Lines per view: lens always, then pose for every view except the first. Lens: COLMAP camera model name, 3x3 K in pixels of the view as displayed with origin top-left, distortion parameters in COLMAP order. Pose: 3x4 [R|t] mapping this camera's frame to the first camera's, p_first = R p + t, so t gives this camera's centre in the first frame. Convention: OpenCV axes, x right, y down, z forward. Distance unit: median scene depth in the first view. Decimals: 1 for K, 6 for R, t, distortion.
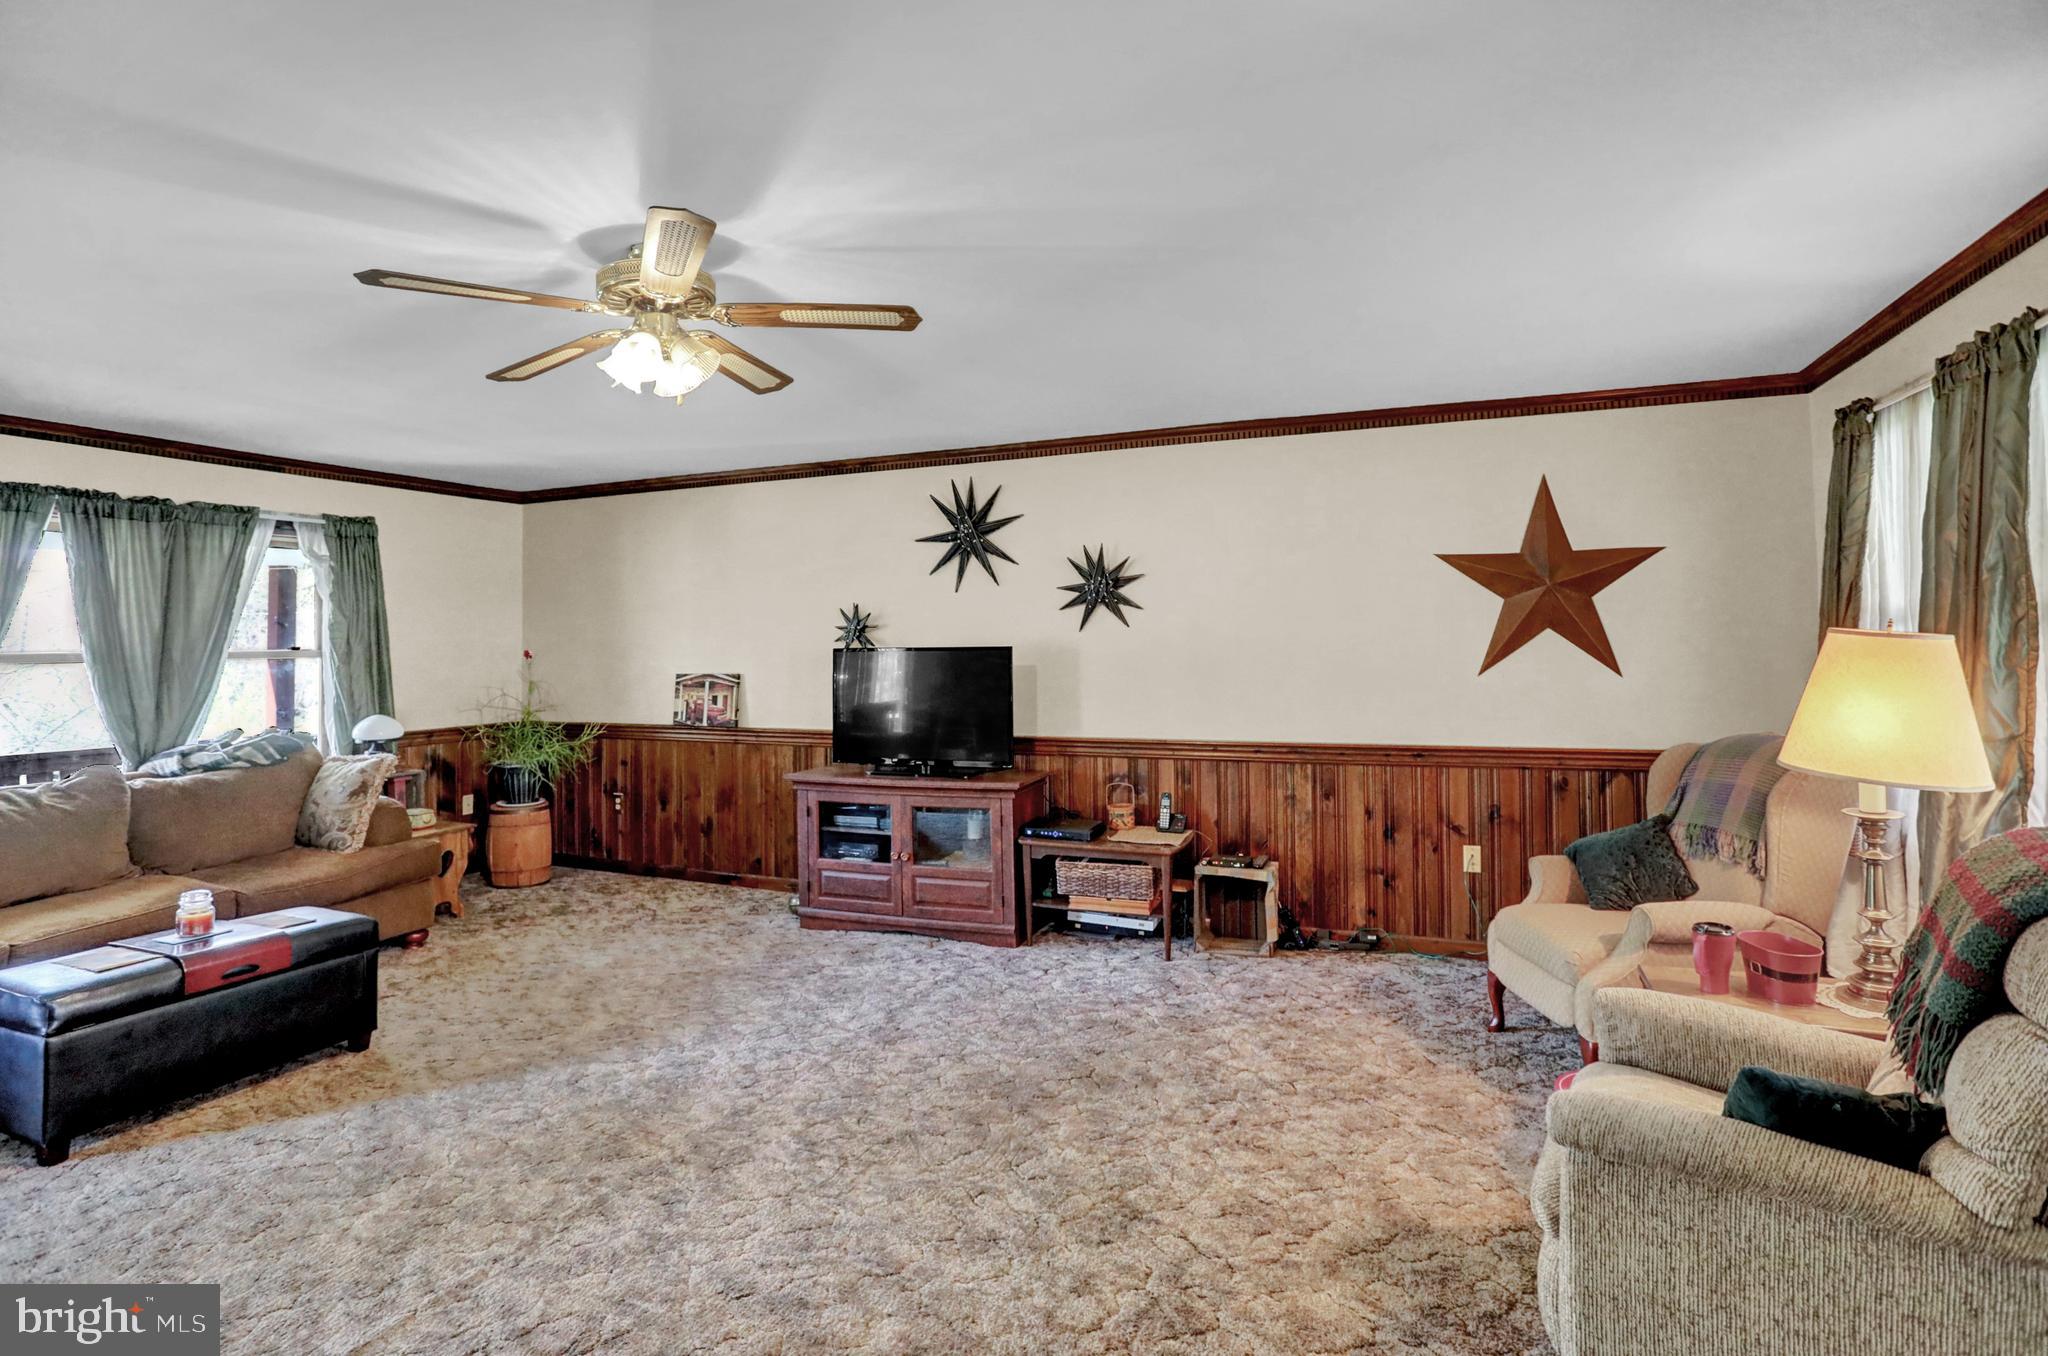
lens RADIAL K [[1009.9, 0, 1028.0], [0, 1009.9, 623.4], [0, 0, 1]] dist [-0.056533, 0.016101]
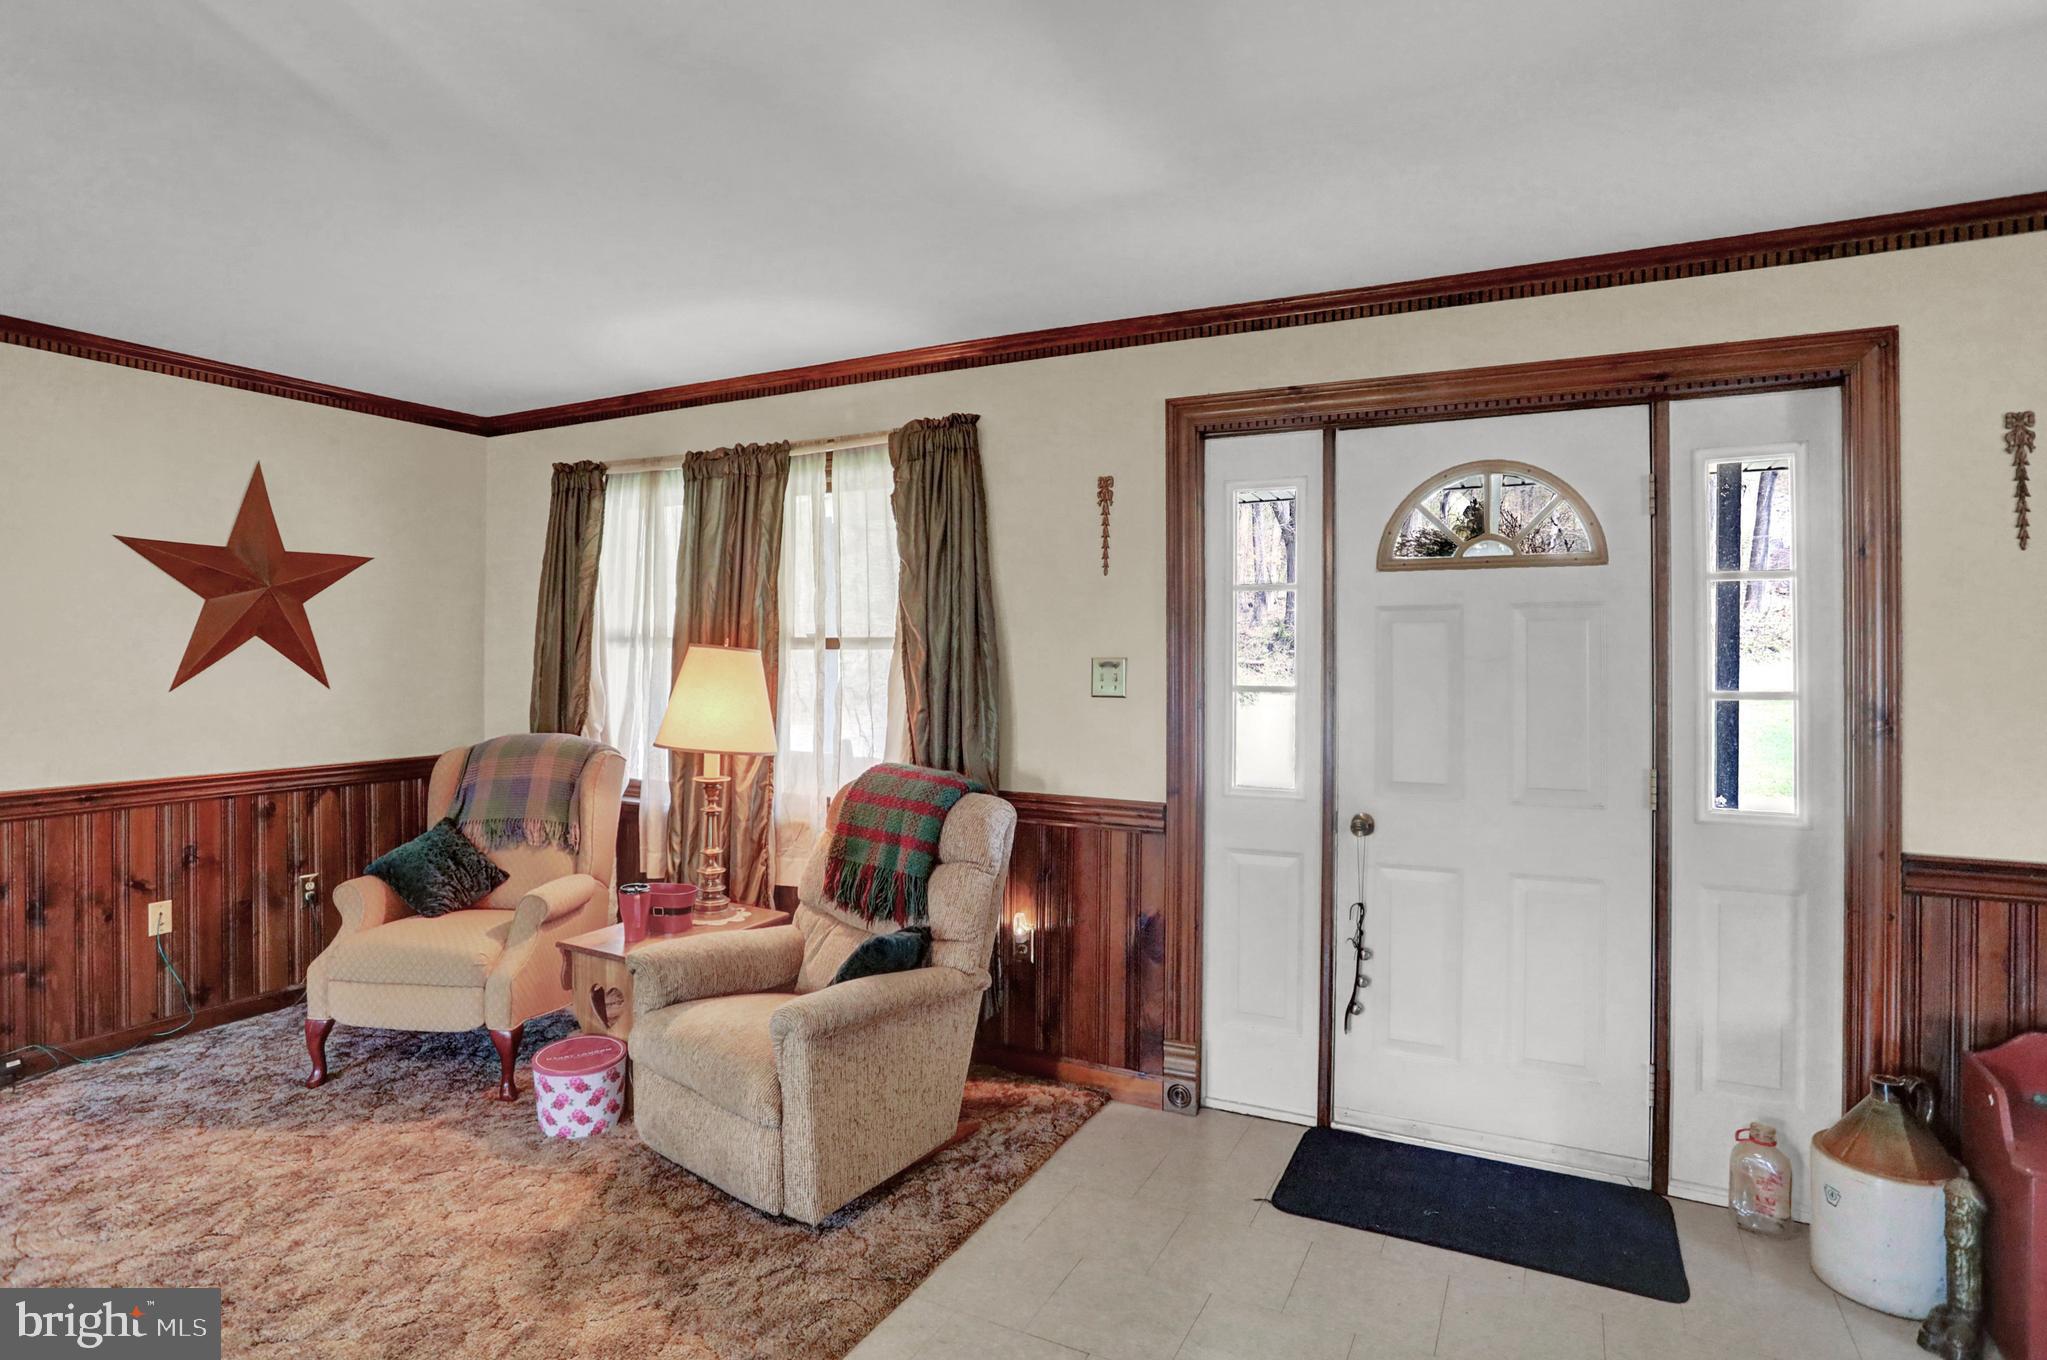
lens RADIAL K [[1032.0, 0, 1031.5], [0, 1032.0, 658.9], [0, 0, 1]] dist [-0.056632, 0.016415]
pose [[0.099063, 0.004320, 0.995072, -0.360773], [-0.026503, 0.999647, -0.001702, 0.010438], [-0.994728, -0.026204, 0.099142, 0.274011]]
